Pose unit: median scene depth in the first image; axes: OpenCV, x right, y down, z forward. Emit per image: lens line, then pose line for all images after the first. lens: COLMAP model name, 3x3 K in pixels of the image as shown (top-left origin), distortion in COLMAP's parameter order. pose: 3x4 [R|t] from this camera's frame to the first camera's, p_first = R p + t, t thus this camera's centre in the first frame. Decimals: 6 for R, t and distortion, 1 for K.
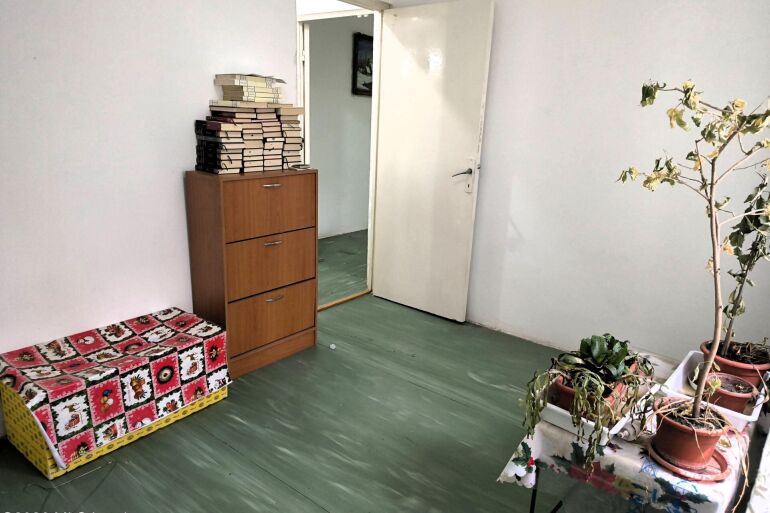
lens RADIAL K [[522.1, 0, 384.2], [0, 522.1, 272.1], [0, 0, 1]] dist [0.036695, -0.043395]
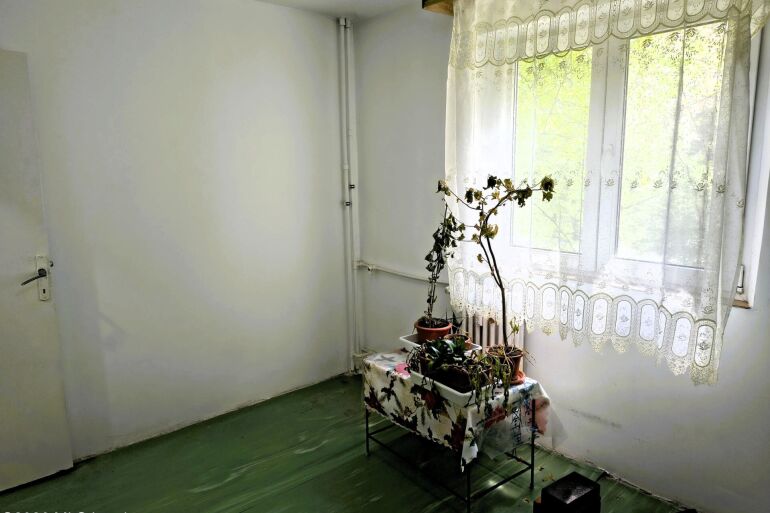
lens RADIAL K [[522.1, 0, 382.6], [0, 522.1, 259.6], [0, 0, 1]] dist [0.036695, -0.043395]
pose [[0.194475, -0.199284, 0.960451, -0.695574], [0.312545, 0.940701, 0.131901, -0.234682], [-0.929782, 0.274533, 0.245228, 0.524266]]
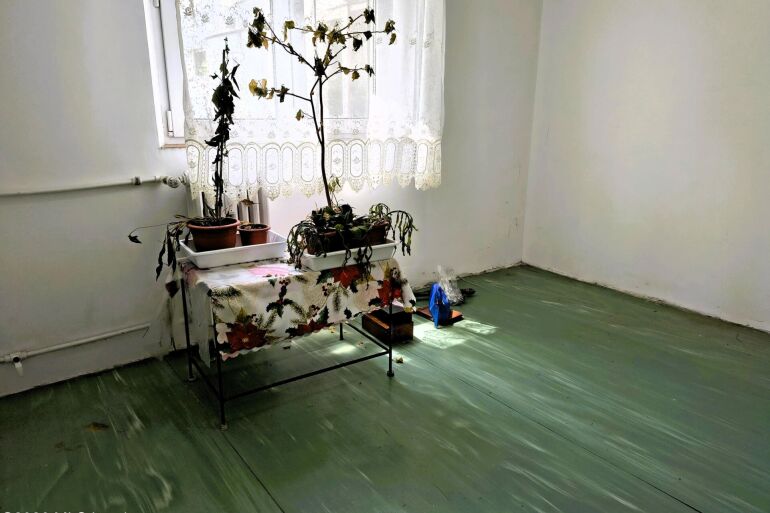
lens RADIAL K [[522.1, 0, 385.4], [0, 522.1, 257.6], [0, 0, 1]] dist [0.036695, -0.043395]
pose [[-0.968132, -0.112514, 0.223743, 0.001638], [0.027930, 0.839318, 0.542923, -0.324874], [-0.248878, 0.531871, -0.809428, 1.471131]]
